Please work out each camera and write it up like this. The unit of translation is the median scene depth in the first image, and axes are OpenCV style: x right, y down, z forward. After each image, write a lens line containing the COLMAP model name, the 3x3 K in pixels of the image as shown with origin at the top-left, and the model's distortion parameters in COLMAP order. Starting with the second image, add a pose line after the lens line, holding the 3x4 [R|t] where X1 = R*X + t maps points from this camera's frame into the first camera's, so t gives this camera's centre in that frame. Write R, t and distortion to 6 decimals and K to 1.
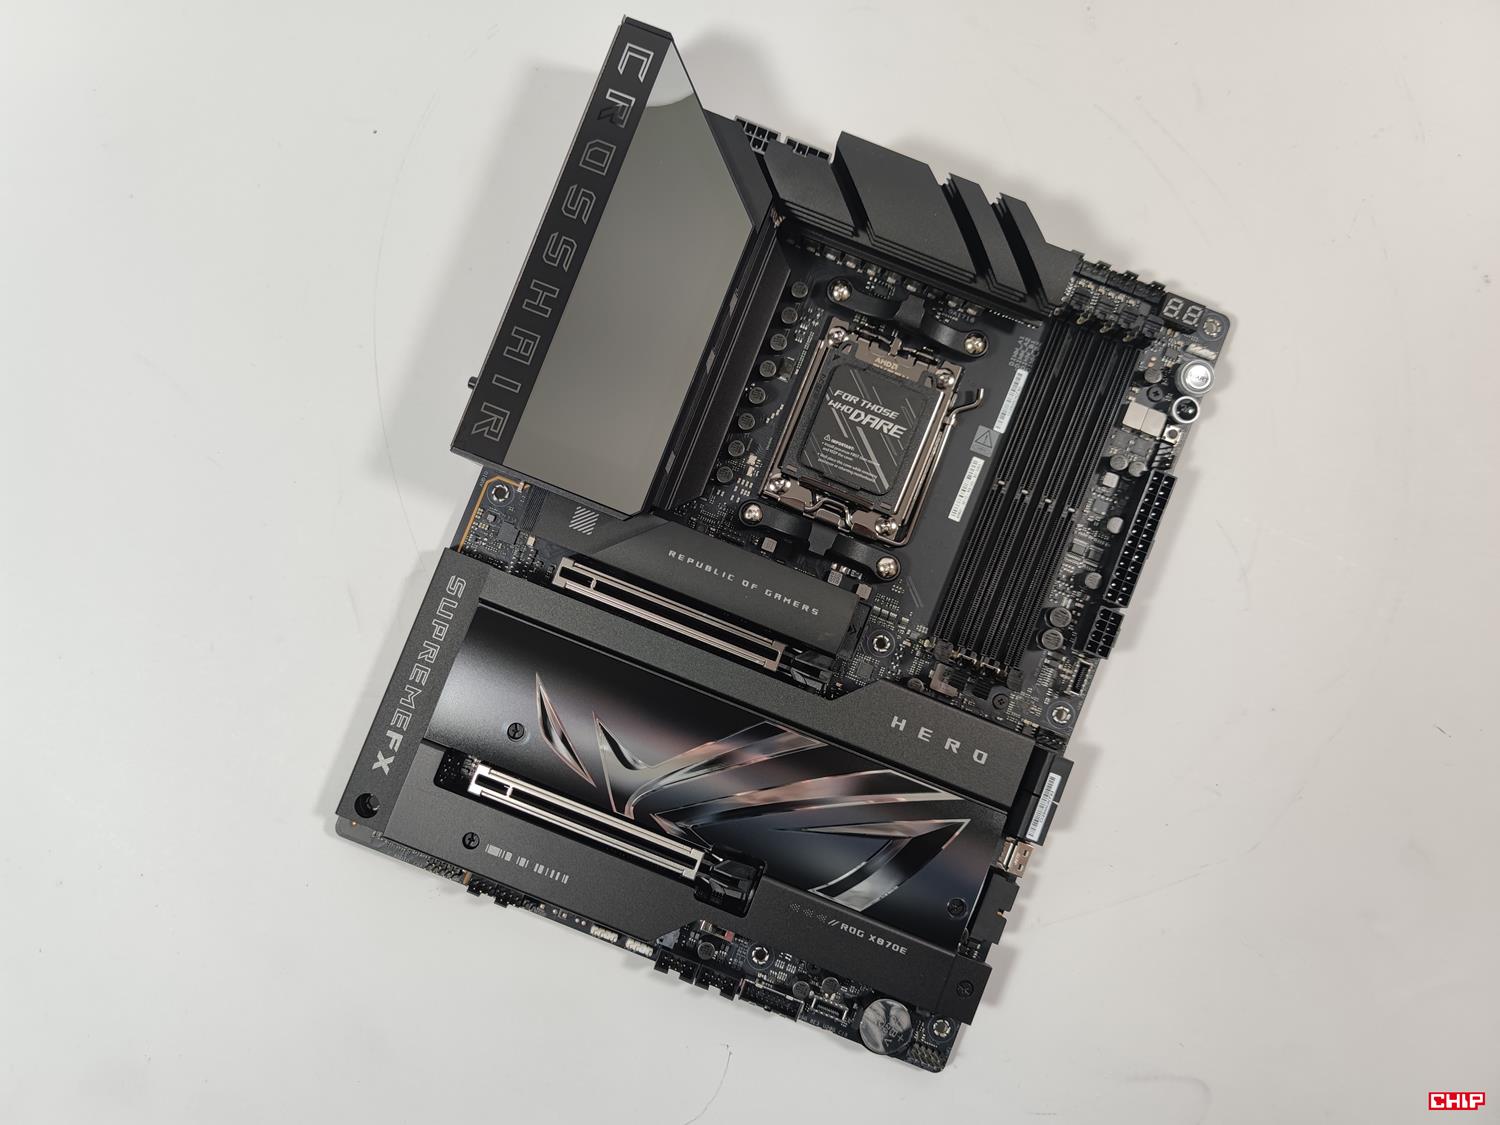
lens RADIAL K [[1093.8, 0, 741.5], [0, 1093.8, 554.9], [0, 0, 1]] dist [0.075974, -0.184334]
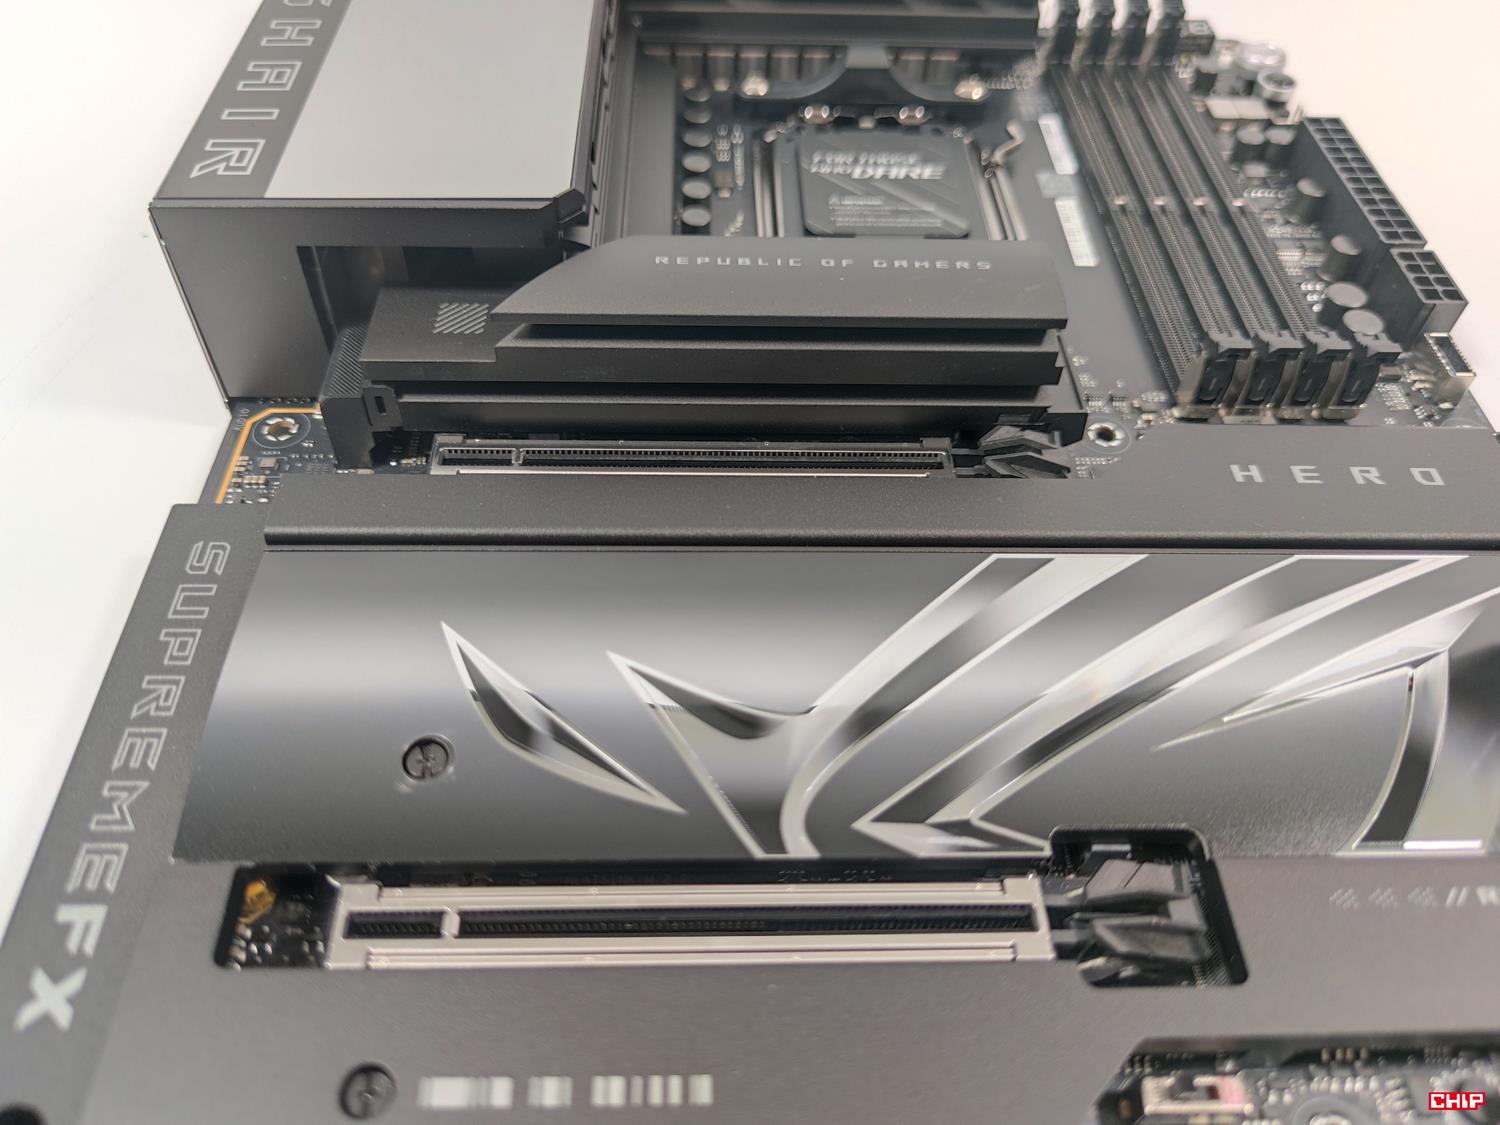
lens RADIAL K [[1145.1, 0, 742.8], [0, 1145.1, 563.0], [0, 0, 1]] dist [-0.026210, -0.004120]
pose [[0.919207, -0.283838, 0.272935, -0.190345], [0.391440, 0.734006, -0.554987, 0.358679], [-0.042810, 0.616986, 0.785809, 0.645584]]
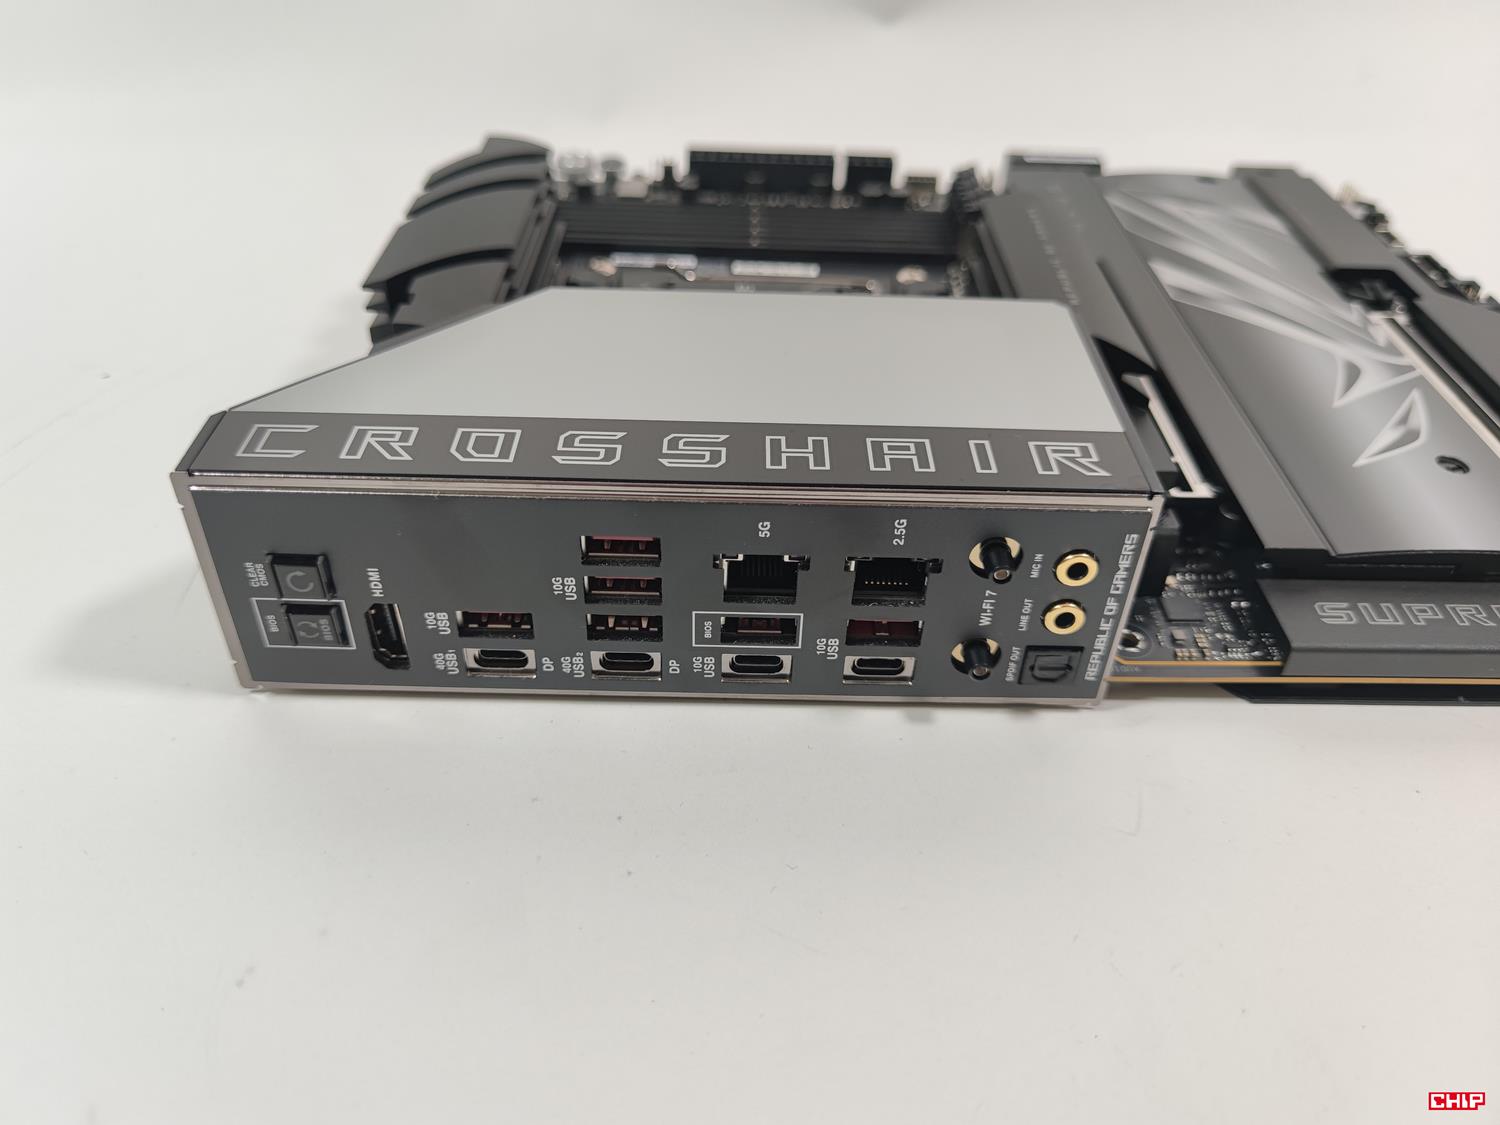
lens RADIAL K [[1134.8, 0, 736.8], [0, 1134.8, 564.1], [0, 0, 1]] dist [-0.005066, -0.047265]
pose [[-0.357375, -0.605689, 0.710931, -0.523008], [0.932394, -0.187303, 0.309126, -0.393478], [-0.054075, 0.773342, 0.631678, 0.665109]]
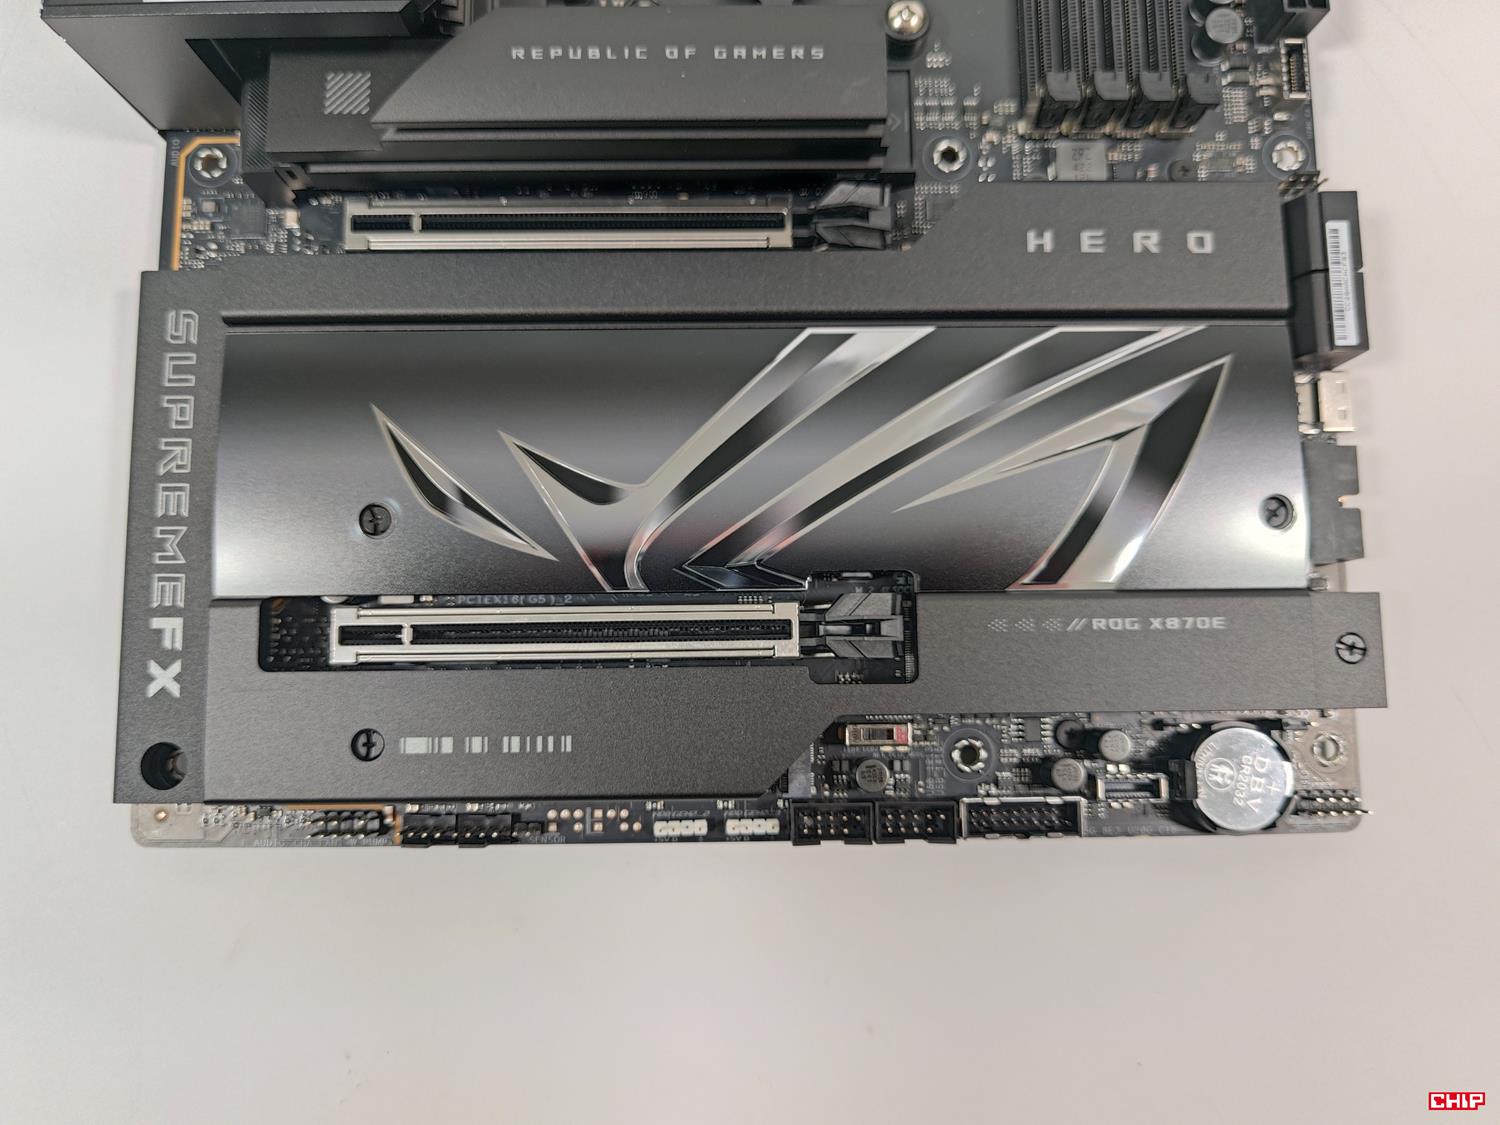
lens RADIAL K [[1114.1, 0, 741.1], [0, 1114.1, 558.5], [0, 0, 1]] dist [0.002200, -0.045717]
pose [[0.925277, -0.376361, 0.047061, -0.075227], [0.378816, 0.923189, -0.064961, 0.272668], [-0.018998, 0.077934, 0.996777, 0.463809]]
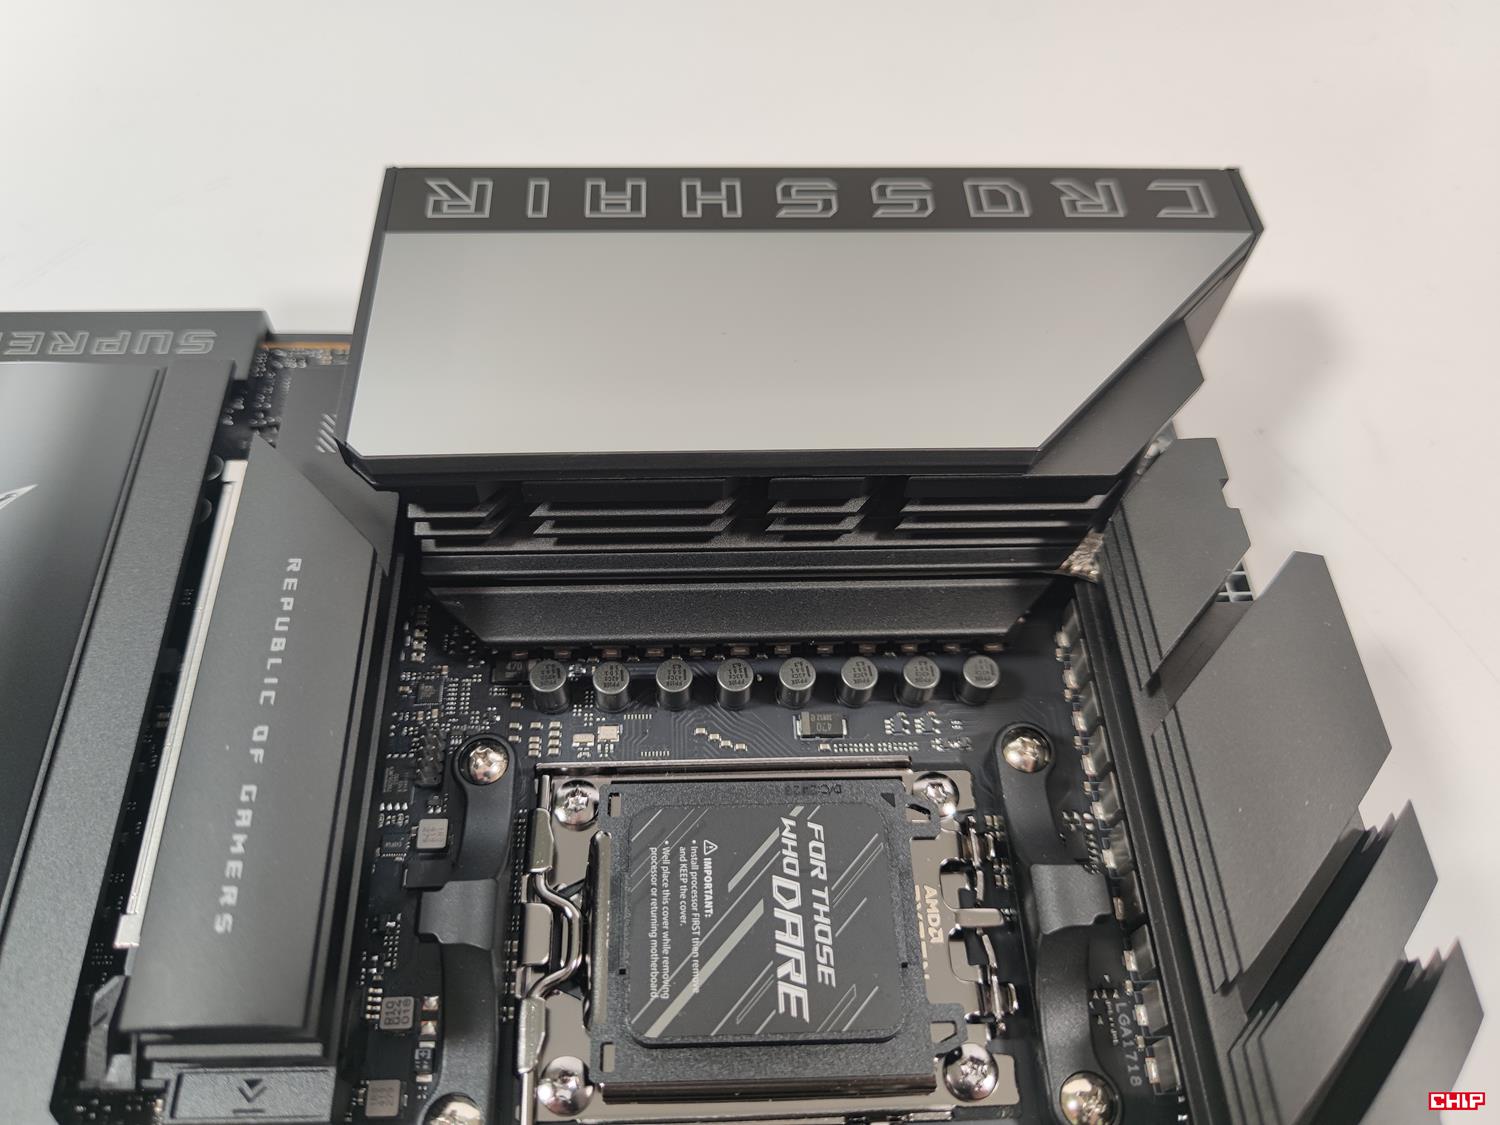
lens RADIAL K [[1134.8, 0, 736.8], [0, 1134.8, 564.1], [0, 0, 1]] dist [-0.005066, -0.047265]
pose [[0.401394, 0.783023, -0.475139, 0.206227], [-0.915904, 0.344252, -0.206425, -0.064530], [0.001932, 0.518039, 0.855355, 0.575208]]
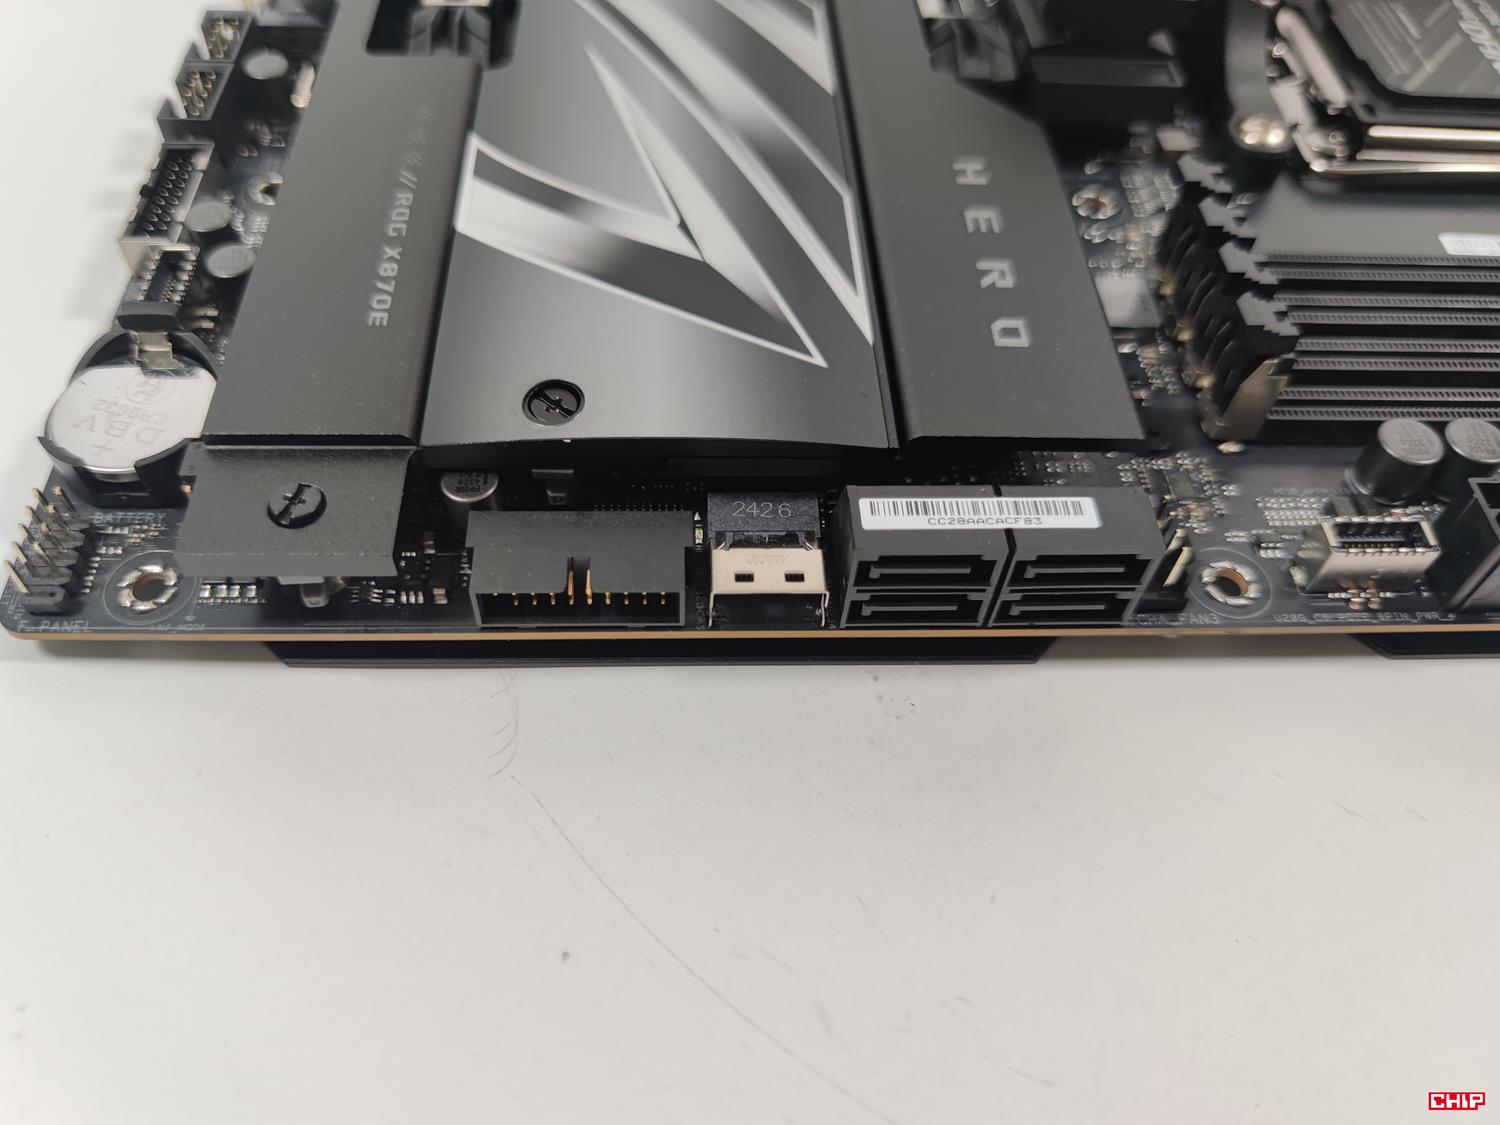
lens RADIAL K [[1155.9, 0, 741.1], [0, 1155.9, 571.7], [0, 0, 1]] dist [-0.029855, 0.002340]
pose [[0.402573, 0.742683, -0.535124, 0.416243], [-0.915311, 0.319020, -0.245829, 0.359465], [-0.011858, 0.588769, 0.808214, 0.751971]]
